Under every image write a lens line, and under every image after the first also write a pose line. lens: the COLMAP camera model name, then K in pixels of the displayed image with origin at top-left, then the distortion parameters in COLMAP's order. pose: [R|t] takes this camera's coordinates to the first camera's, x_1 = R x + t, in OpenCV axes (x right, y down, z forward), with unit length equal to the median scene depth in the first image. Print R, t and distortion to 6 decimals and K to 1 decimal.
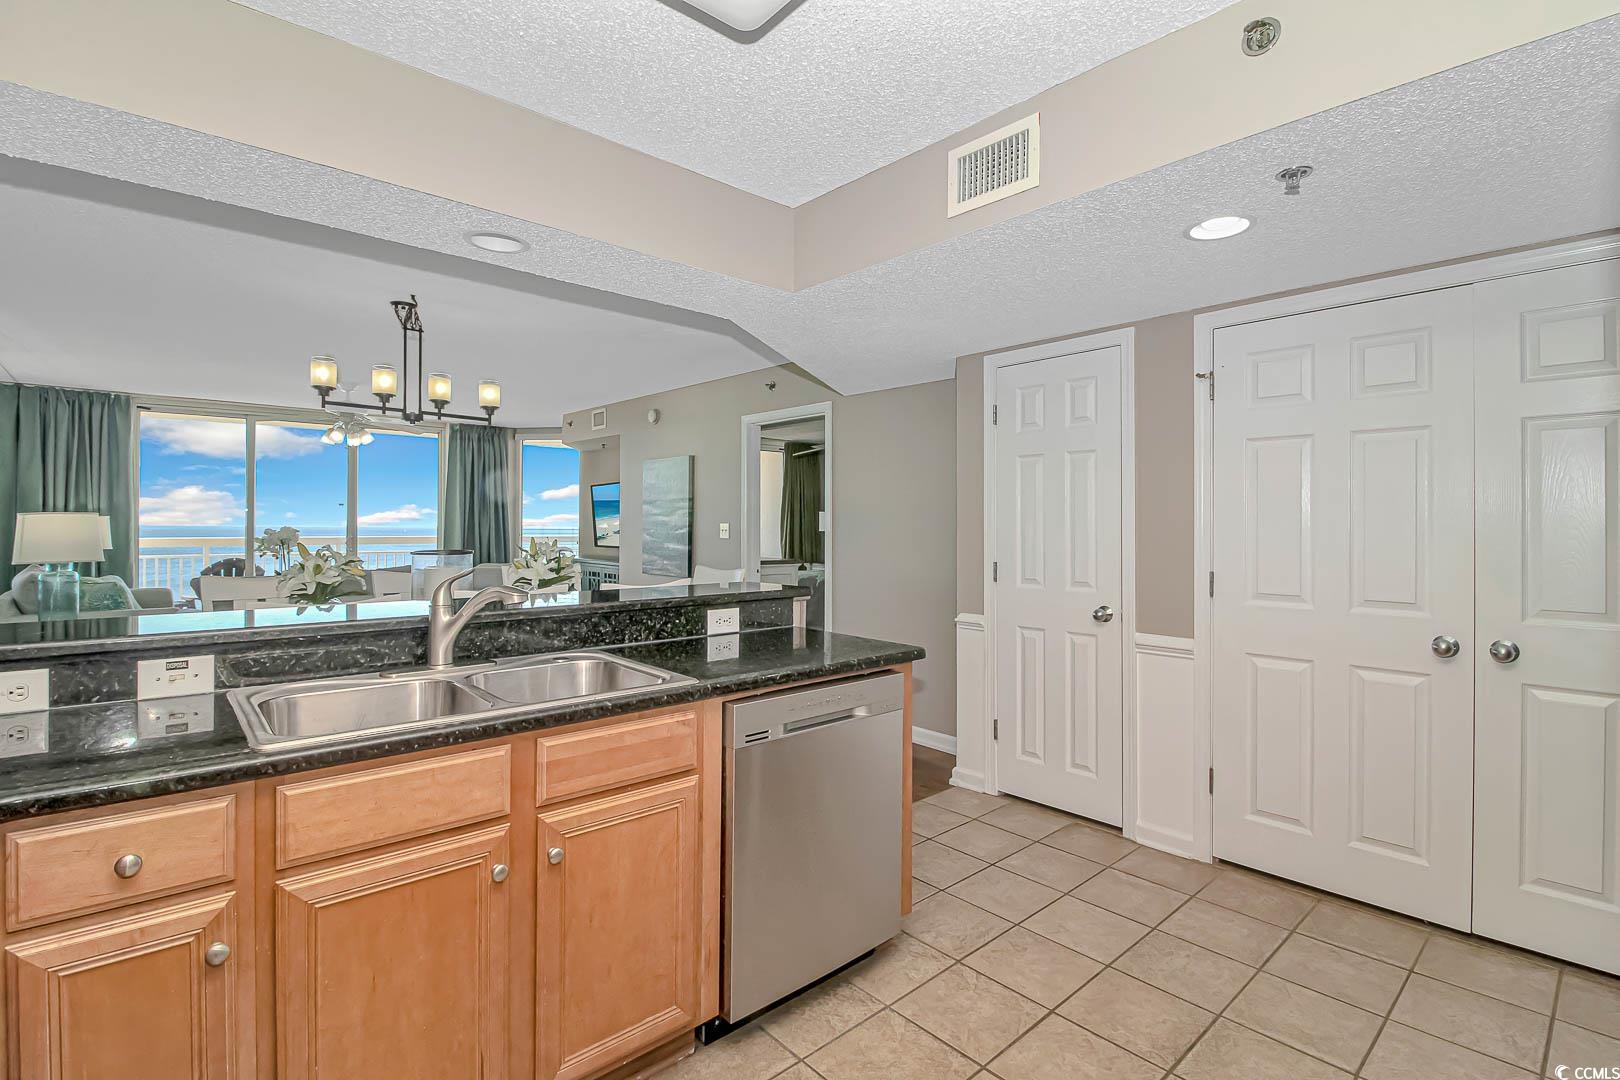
lens RADIAL K [[751.2, 0, 809.3], [0, 751.2, 531.8], [0, 0, 1]] dist [-0.005936, -0.001651]
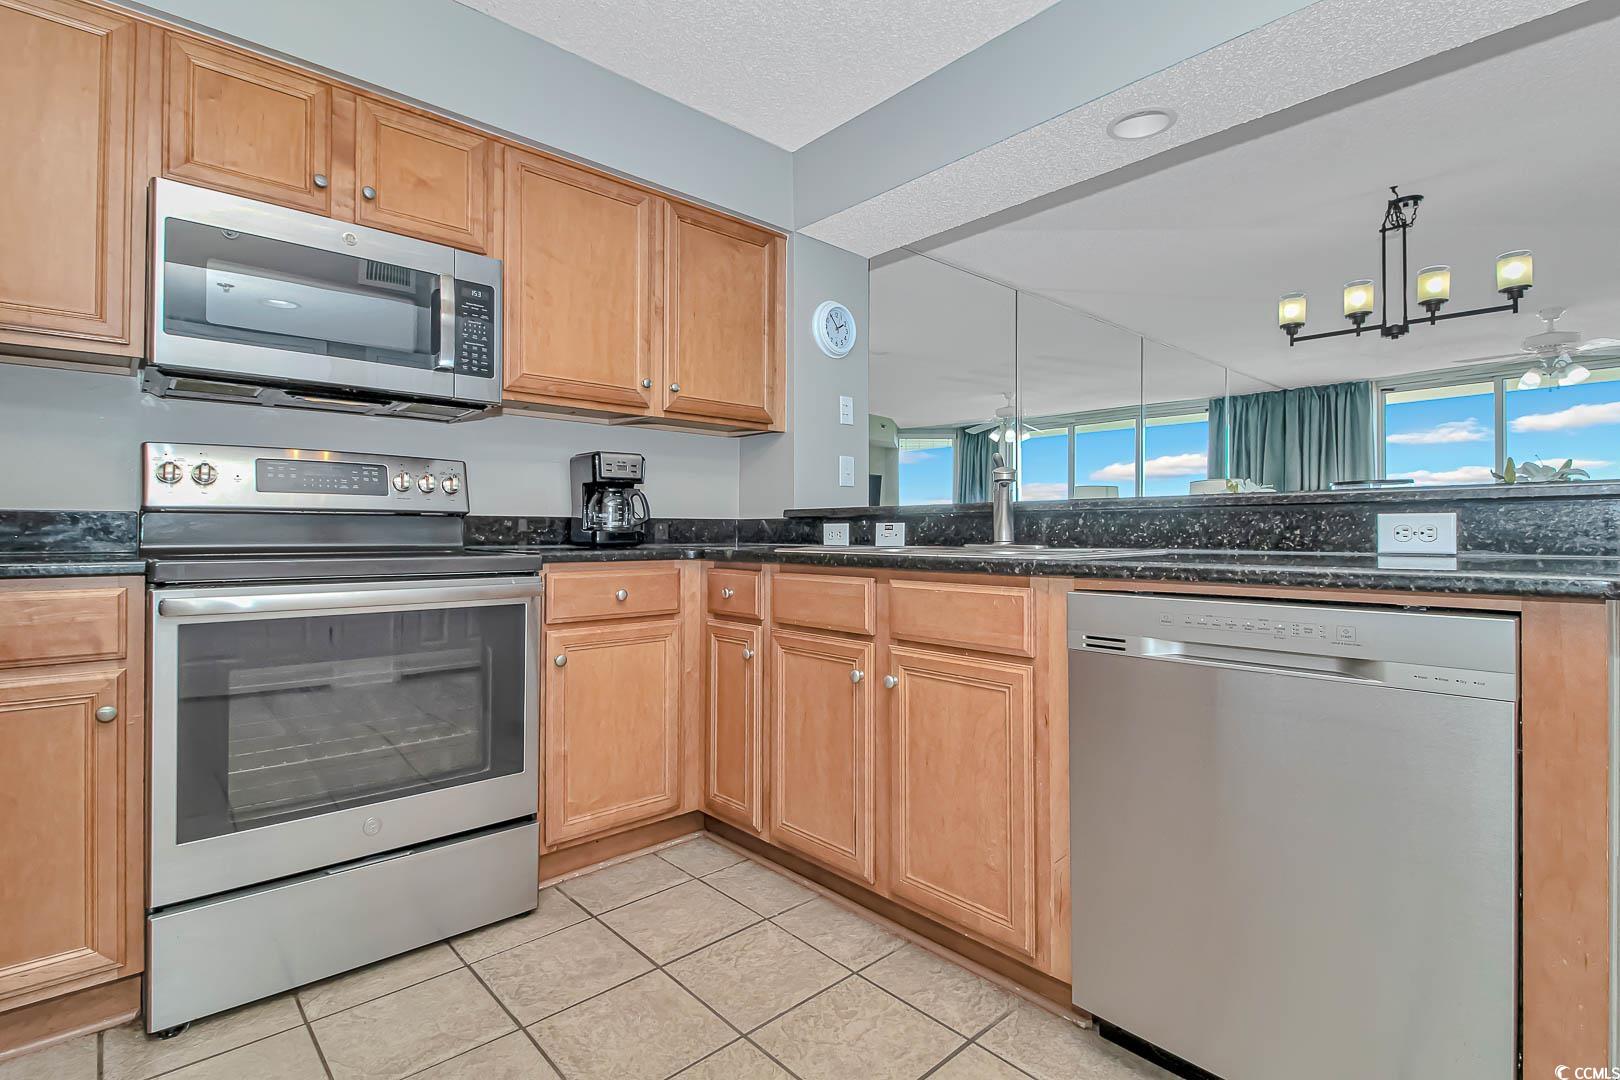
lens RADIAL K [[751.2, 0, 805.4], [0, 751.2, 535.7], [0, 0, 1]] dist [-0.005936, -0.001651]
pose [[-0.003361, 0.001994, -0.999992, 0.320214], [-0.005767, 0.999981, 0.002014, 0.081342], [0.999978, 0.005774, -0.003350, 0.342201]]
